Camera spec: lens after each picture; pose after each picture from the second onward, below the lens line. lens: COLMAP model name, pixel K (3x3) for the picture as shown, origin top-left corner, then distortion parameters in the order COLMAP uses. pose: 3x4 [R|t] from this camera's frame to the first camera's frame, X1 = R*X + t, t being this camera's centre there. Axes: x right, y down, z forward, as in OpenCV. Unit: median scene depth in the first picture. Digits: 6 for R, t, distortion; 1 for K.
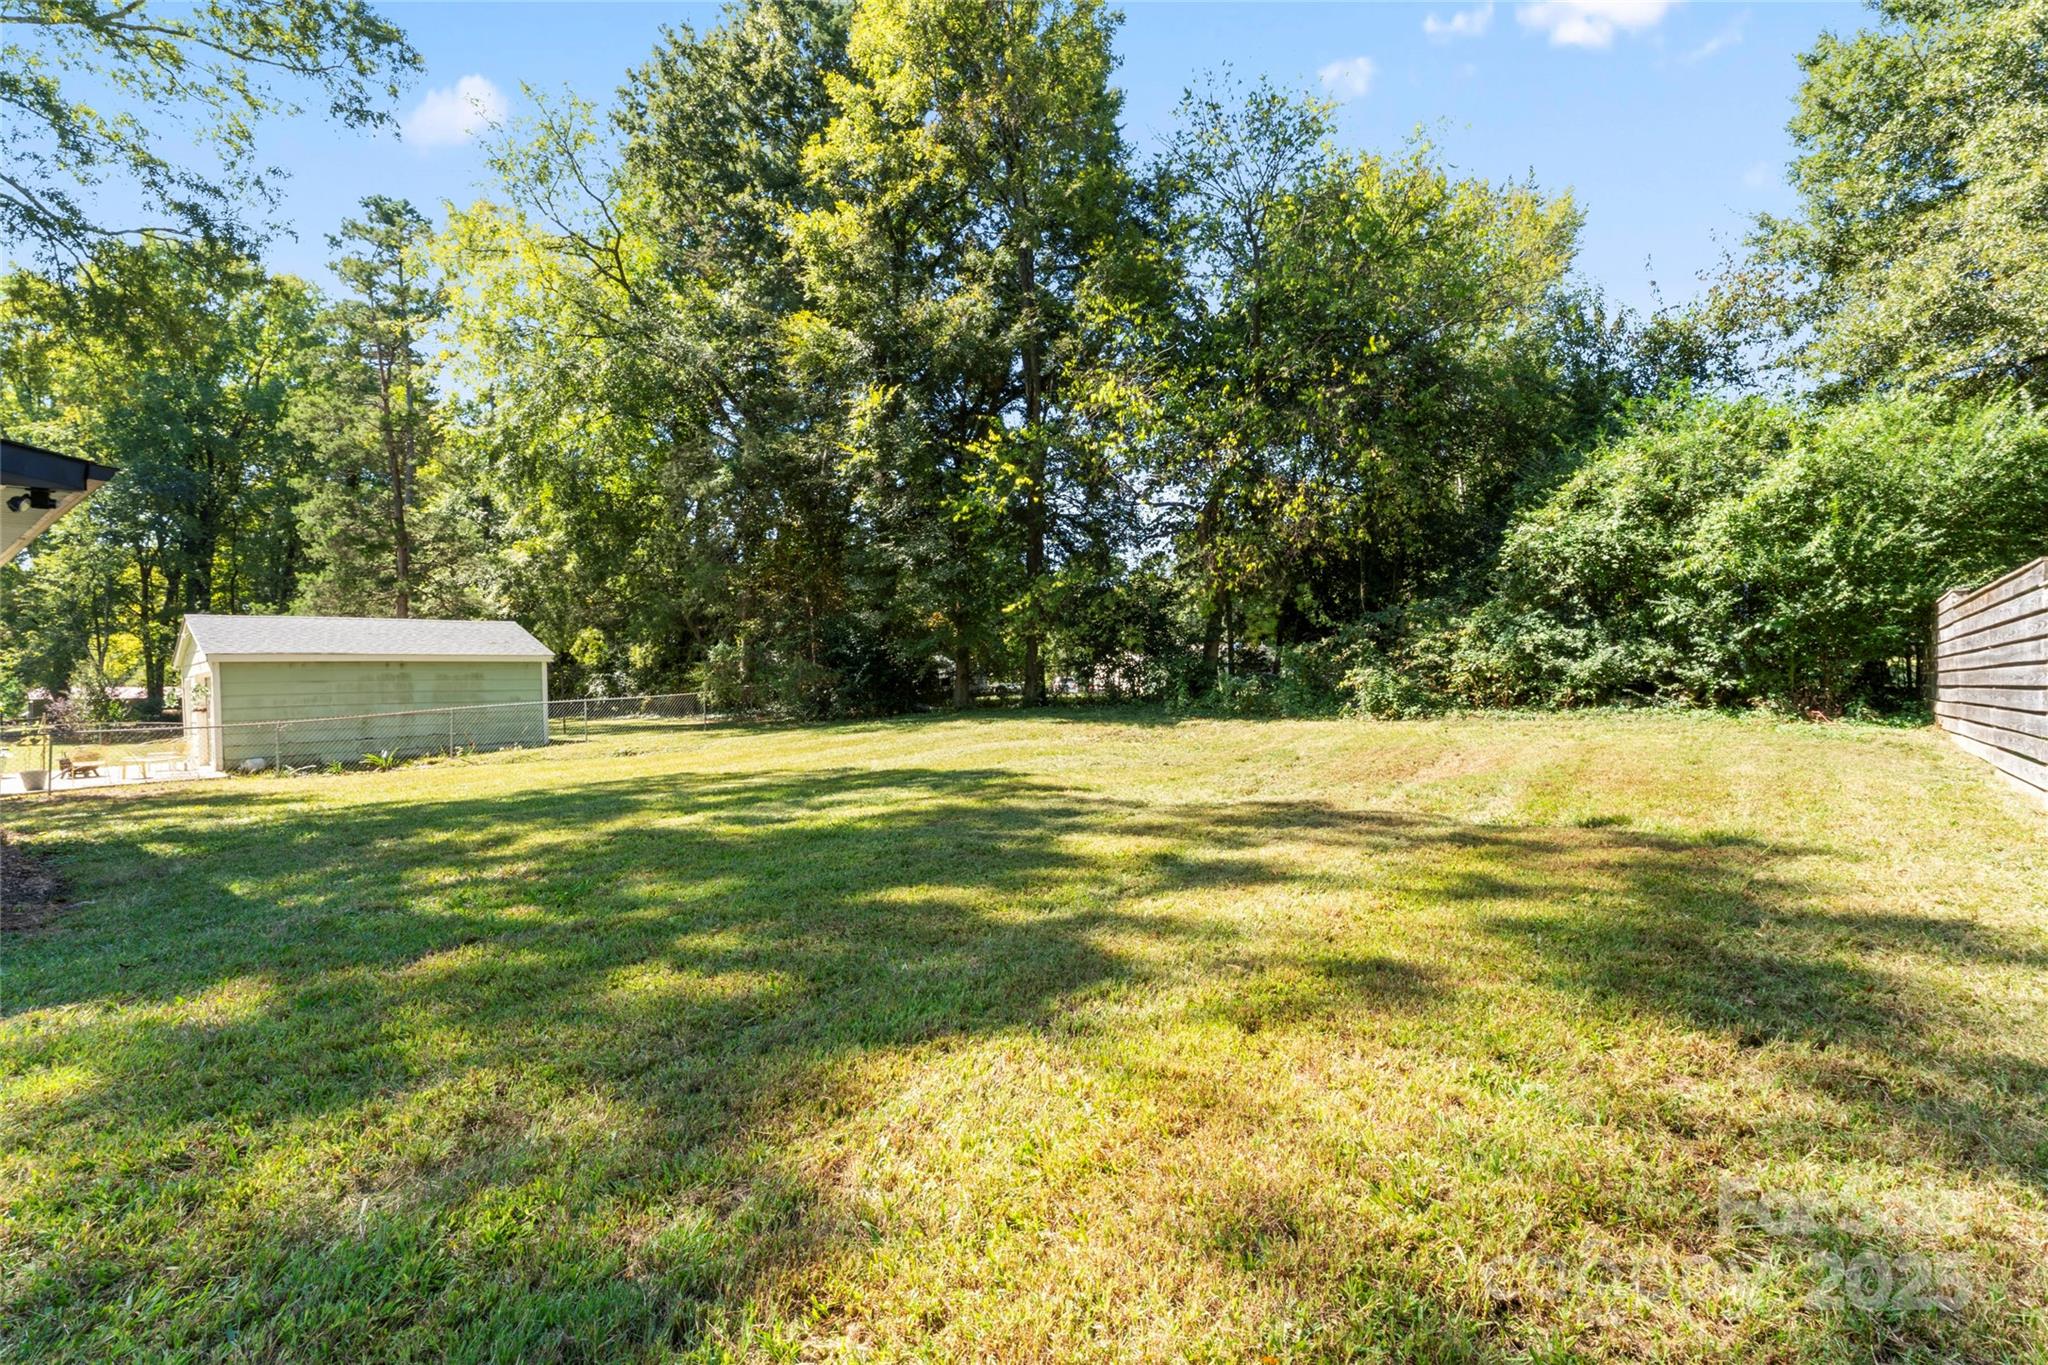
lens RADIAL K [[939.5, 0, 1024.0], [0, 939.5, 682.5], [0, 0, 1]] dist [0.001060, 0.000164]
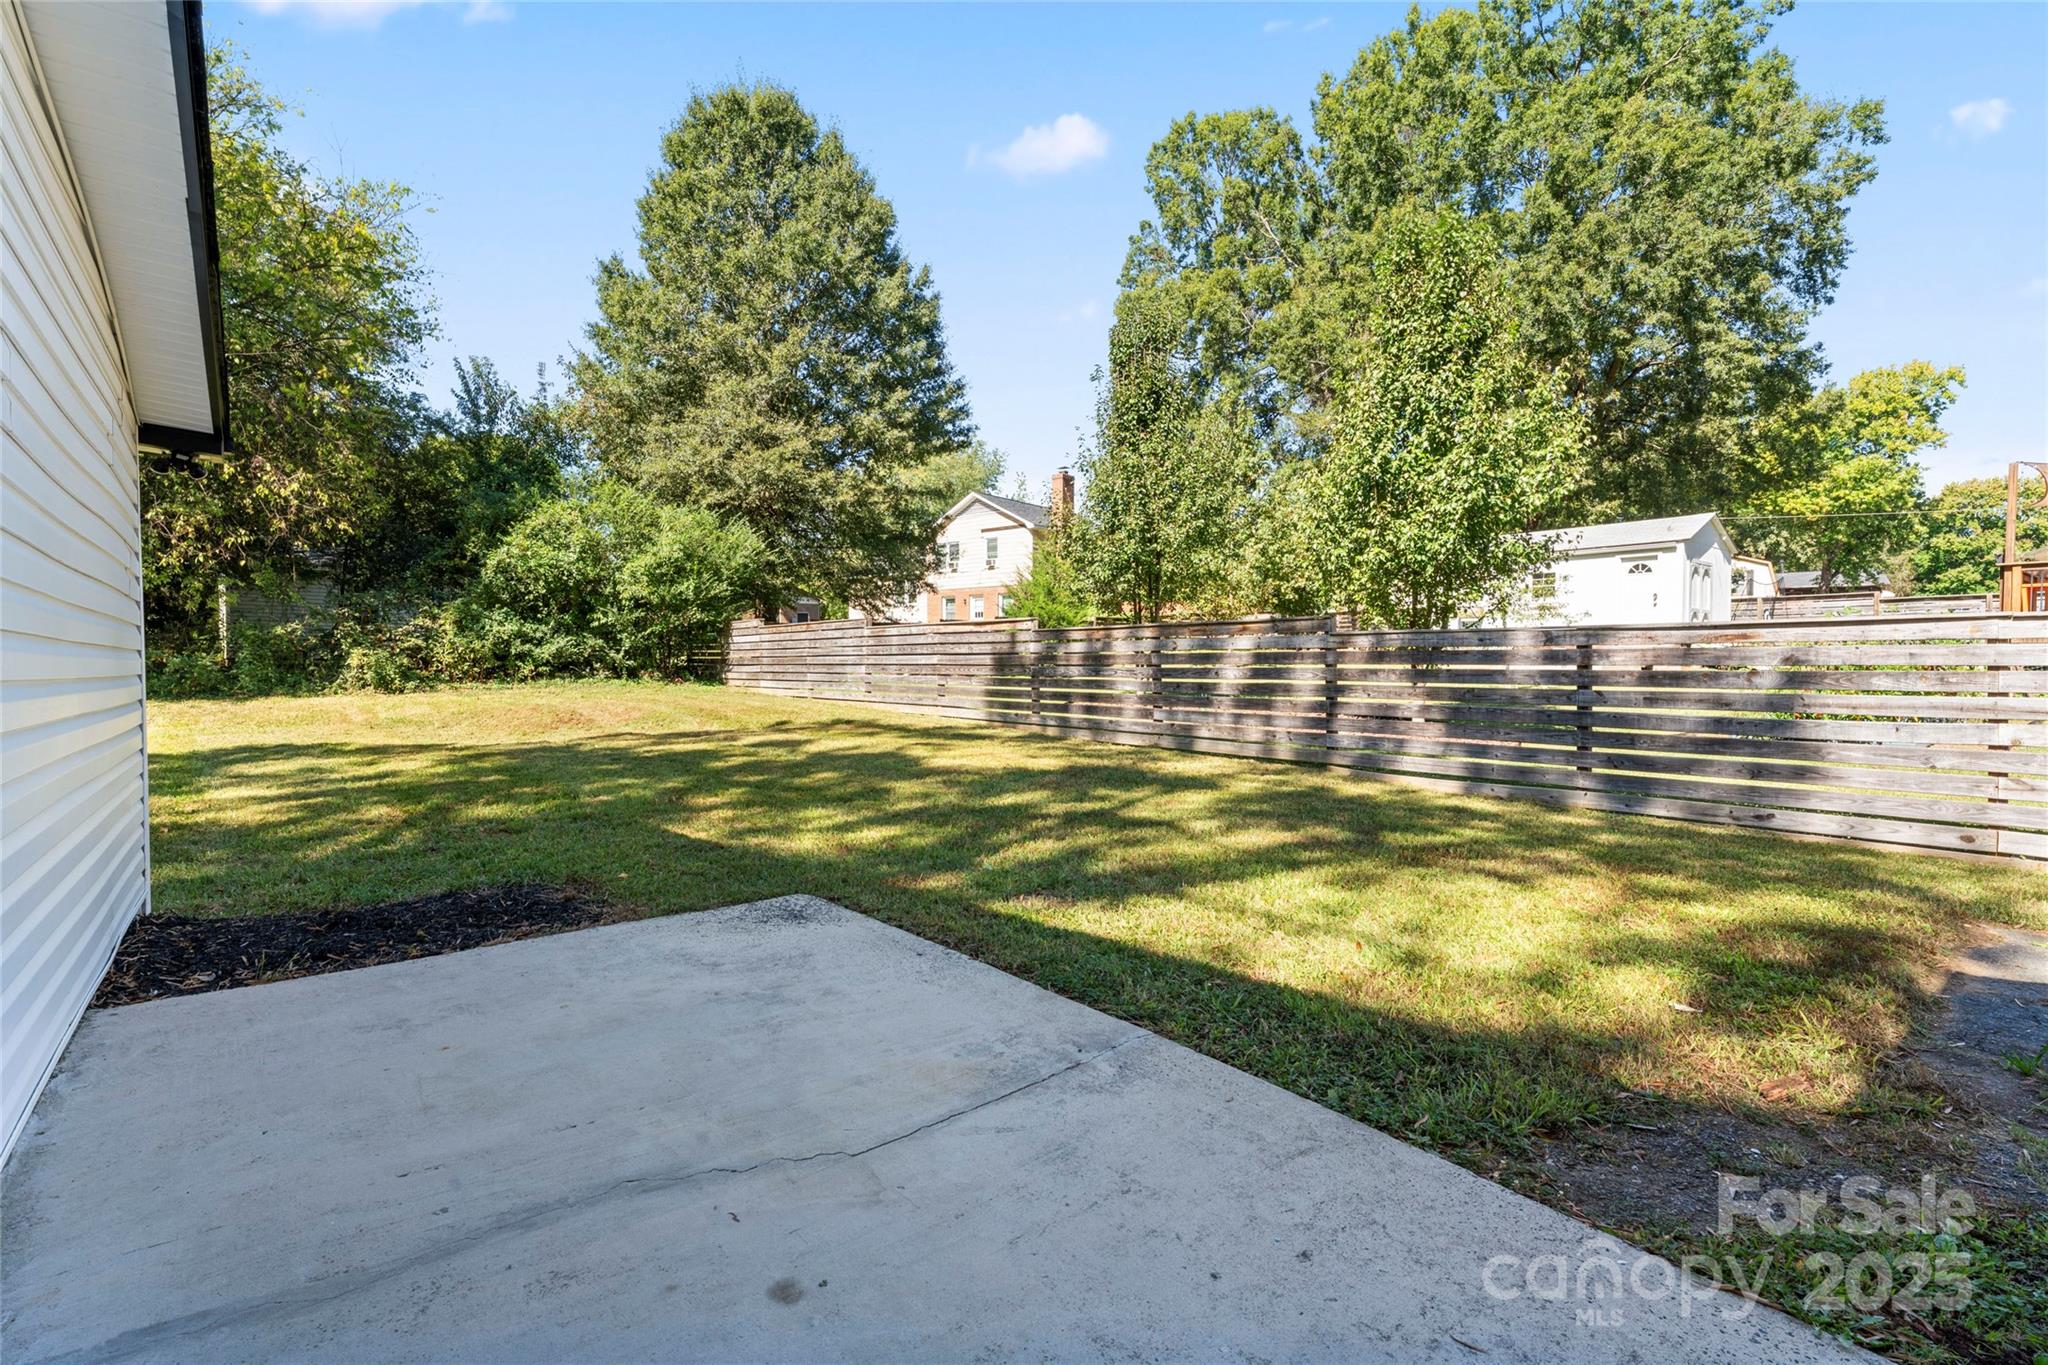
lens RADIAL K [[939.5, 0, 1024.0], [0, 939.5, 682.5], [0, 0, 1]] dist [0.001060, 0.000164]
pose [[0.186328, -0.020914, 0.982265, -0.690319], [-0.001535, 0.999766, 0.021578, -0.000942], [-0.982486, -0.005528, 0.186252, -0.000126]]
